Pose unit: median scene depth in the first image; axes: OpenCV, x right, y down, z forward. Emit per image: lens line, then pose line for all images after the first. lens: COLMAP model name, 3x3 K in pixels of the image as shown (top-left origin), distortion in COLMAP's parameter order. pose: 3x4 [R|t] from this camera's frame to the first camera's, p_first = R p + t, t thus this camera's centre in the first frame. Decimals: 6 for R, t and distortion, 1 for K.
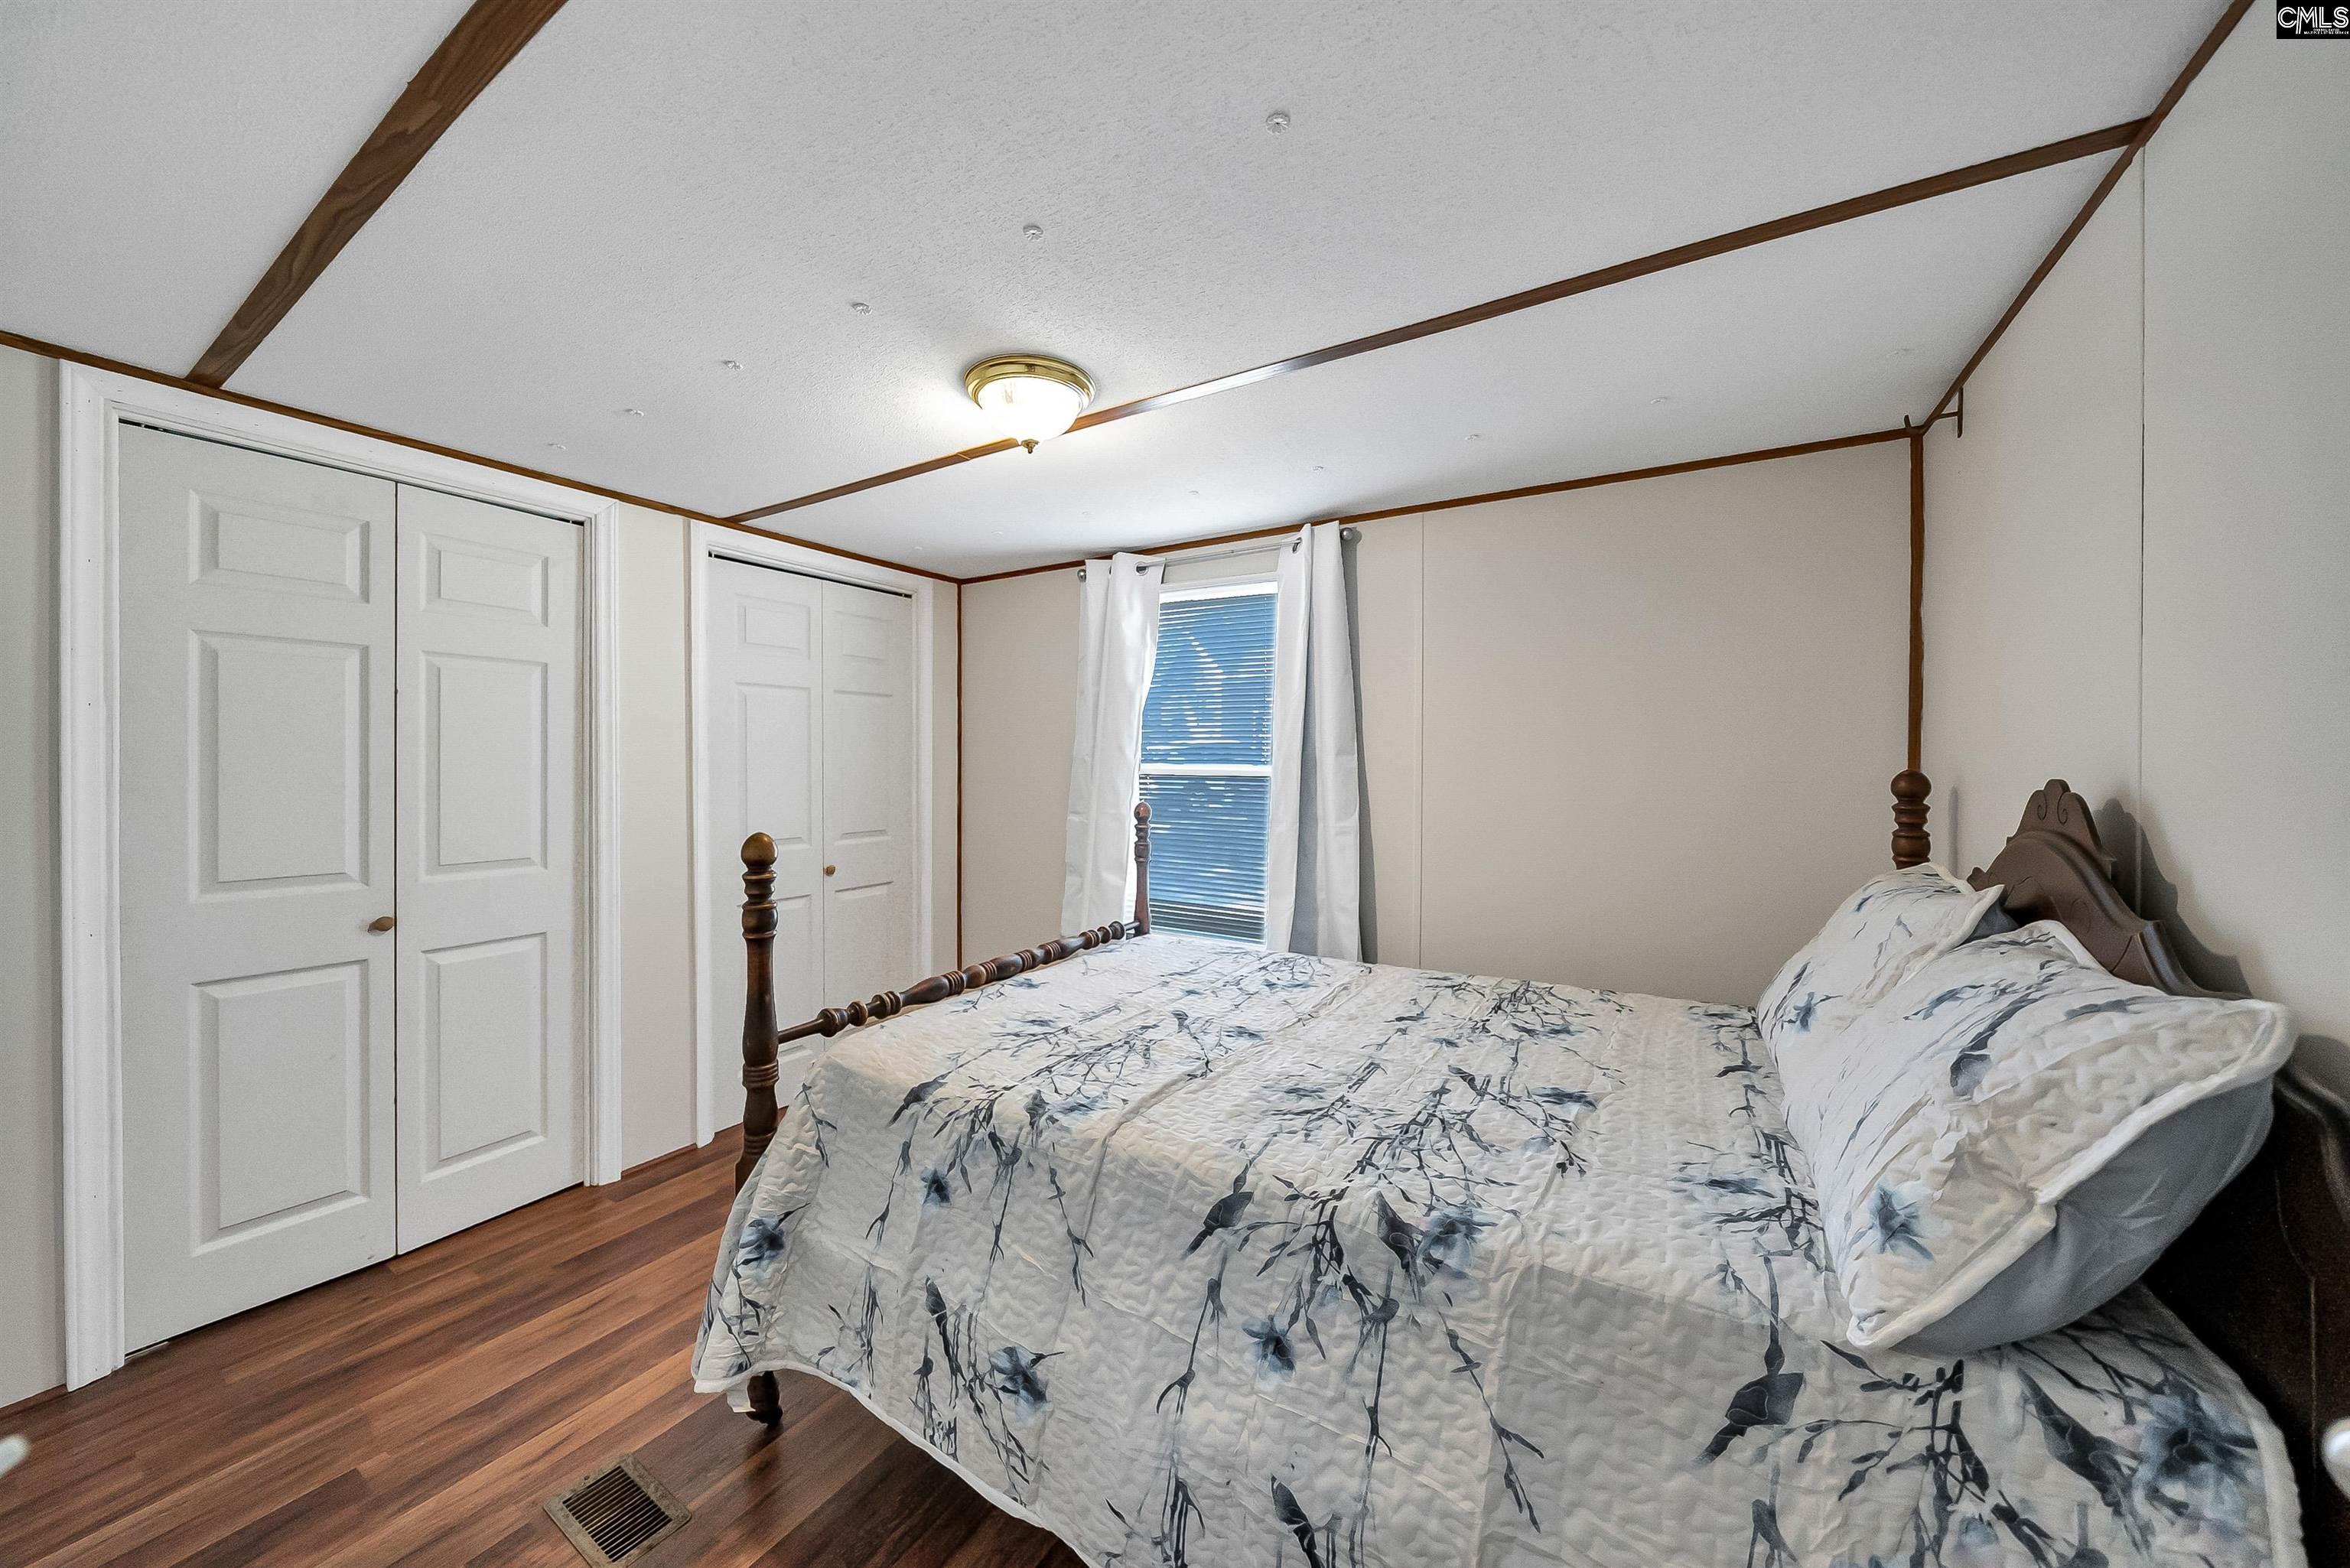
lens RADIAL K [[846.7, 0, 1178.5], [0, 846.7, 789.0], [0, 0, 1]] dist [-0.003069, -0.000004]
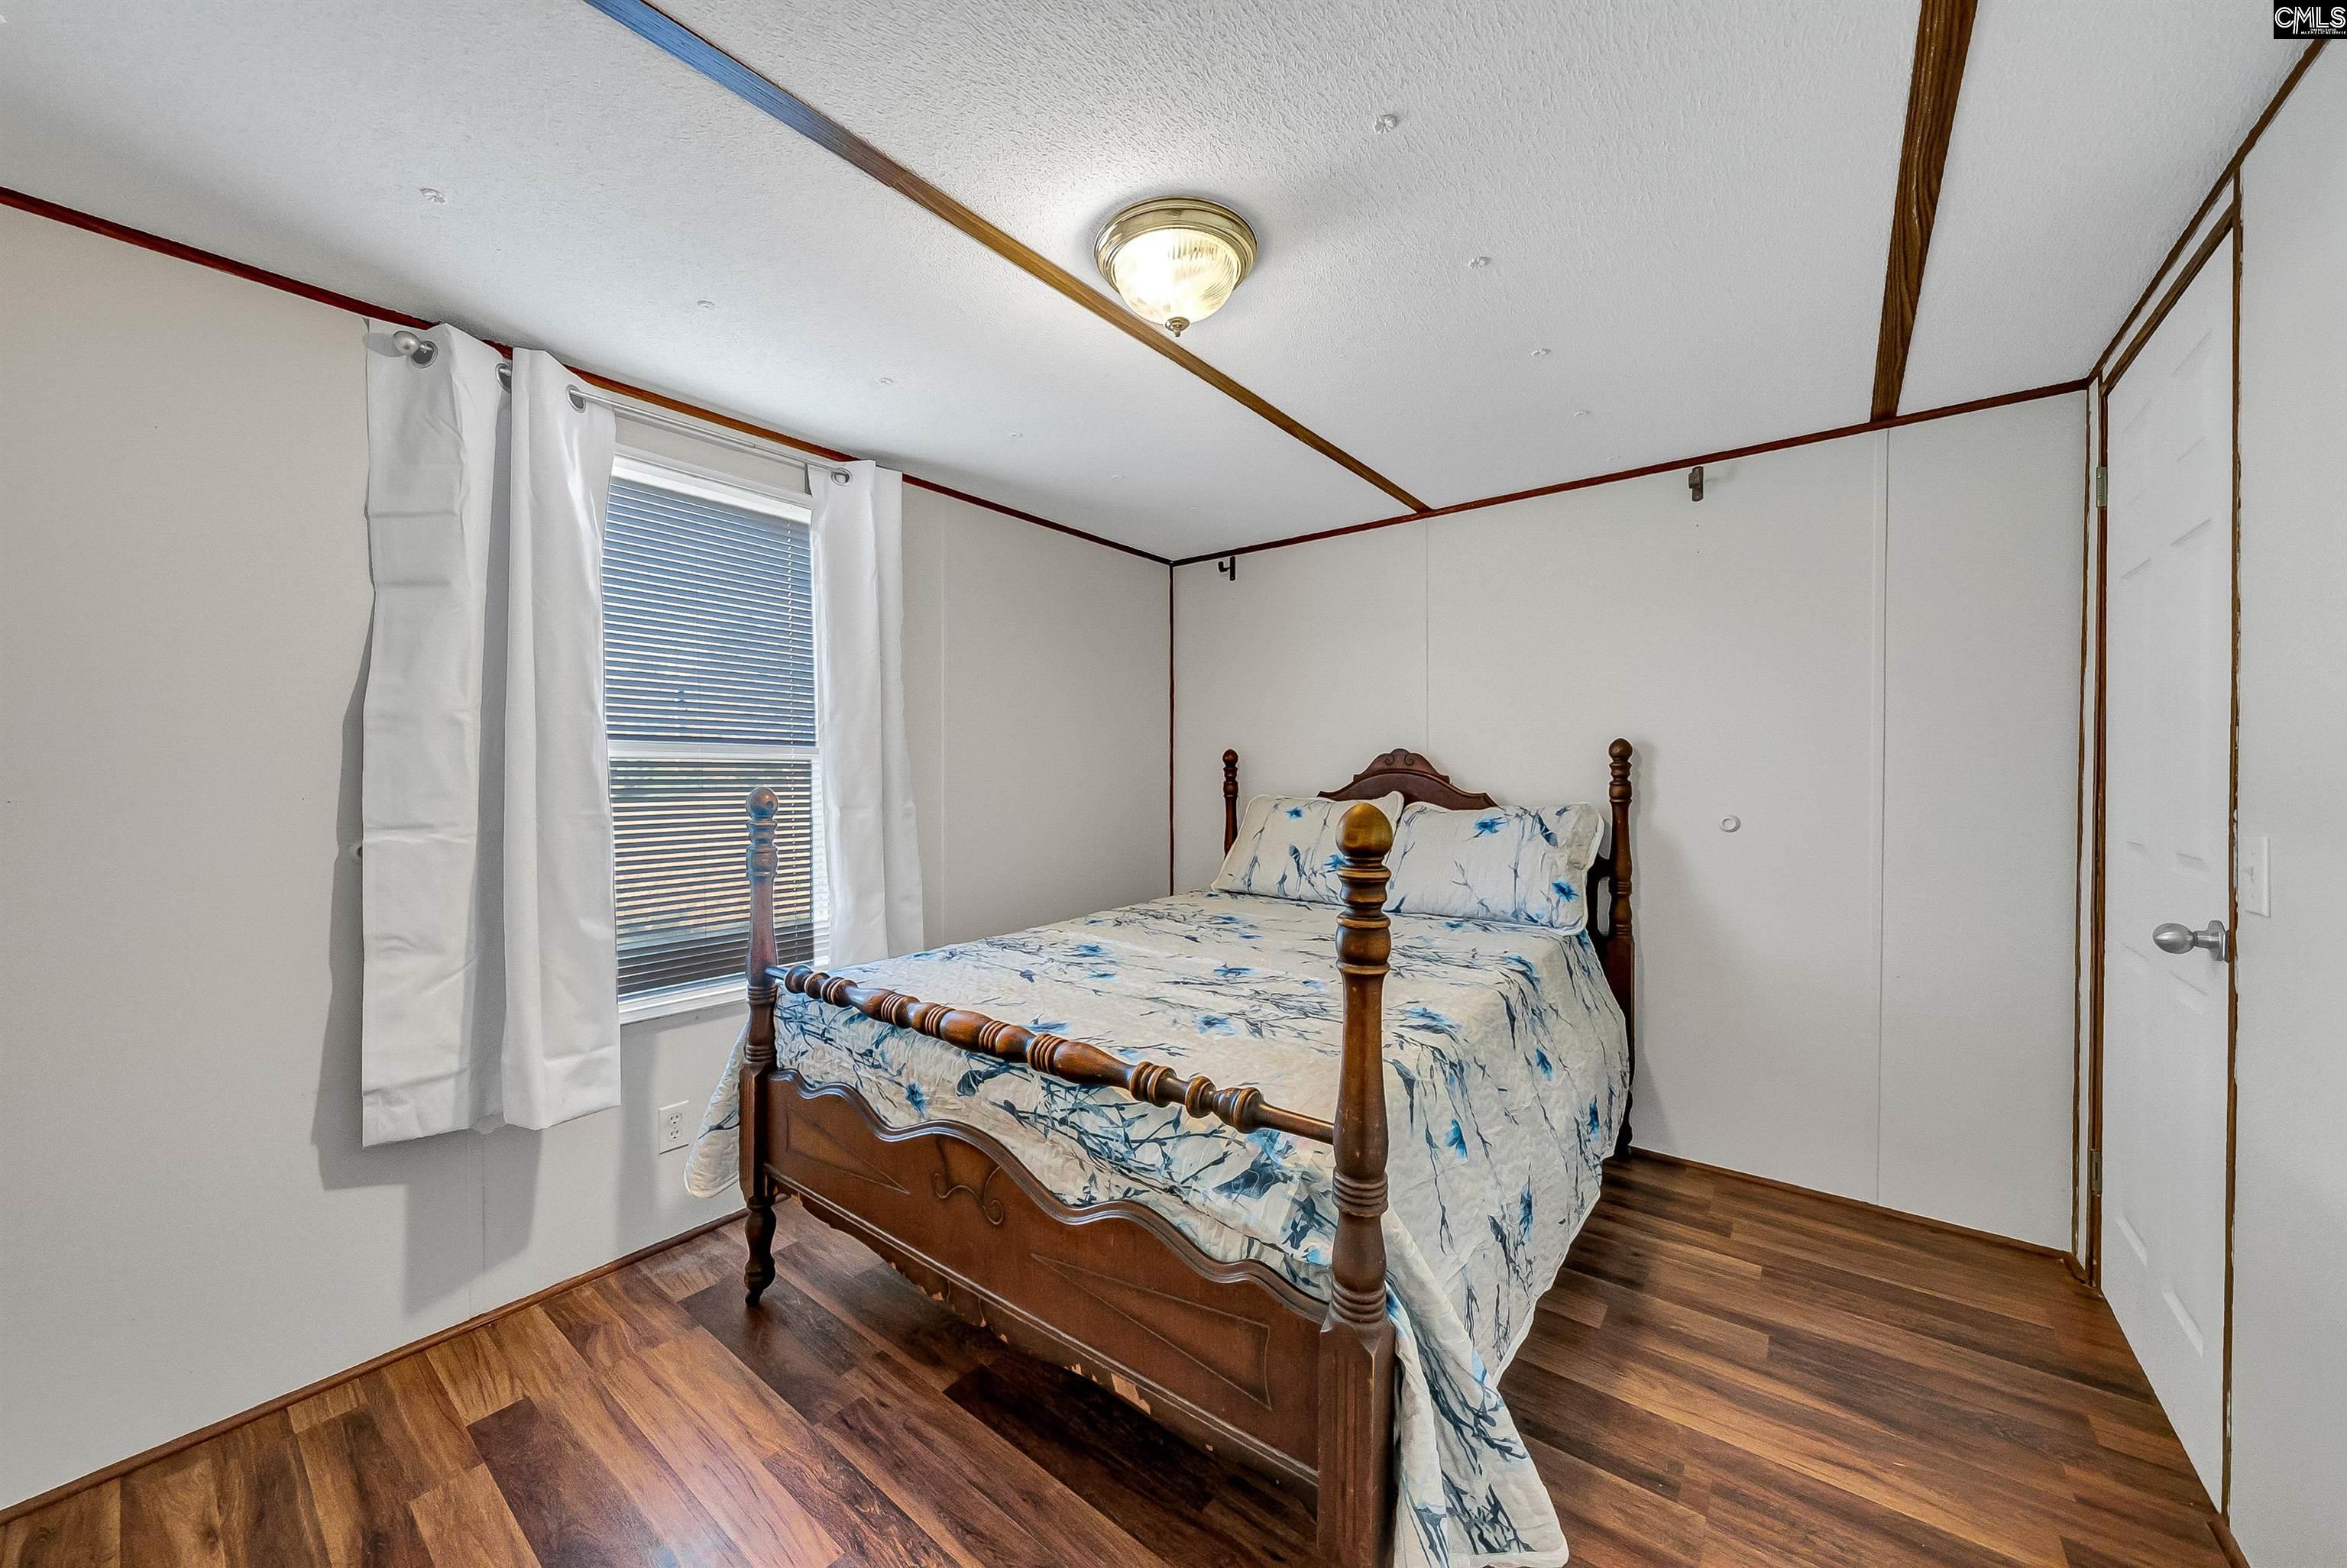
lens RADIAL K [[845.6, 0, 1177.0], [0, 845.6, 789.0], [0, 0, 1]] dist [-0.003069, -0.000004]
pose [[0.145032, -0.021082, 0.989202, -0.984547], [0.015781, 0.999695, 0.018992, 0.014304], [-0.989301, 0.012856, 0.145320, 0.855746]]
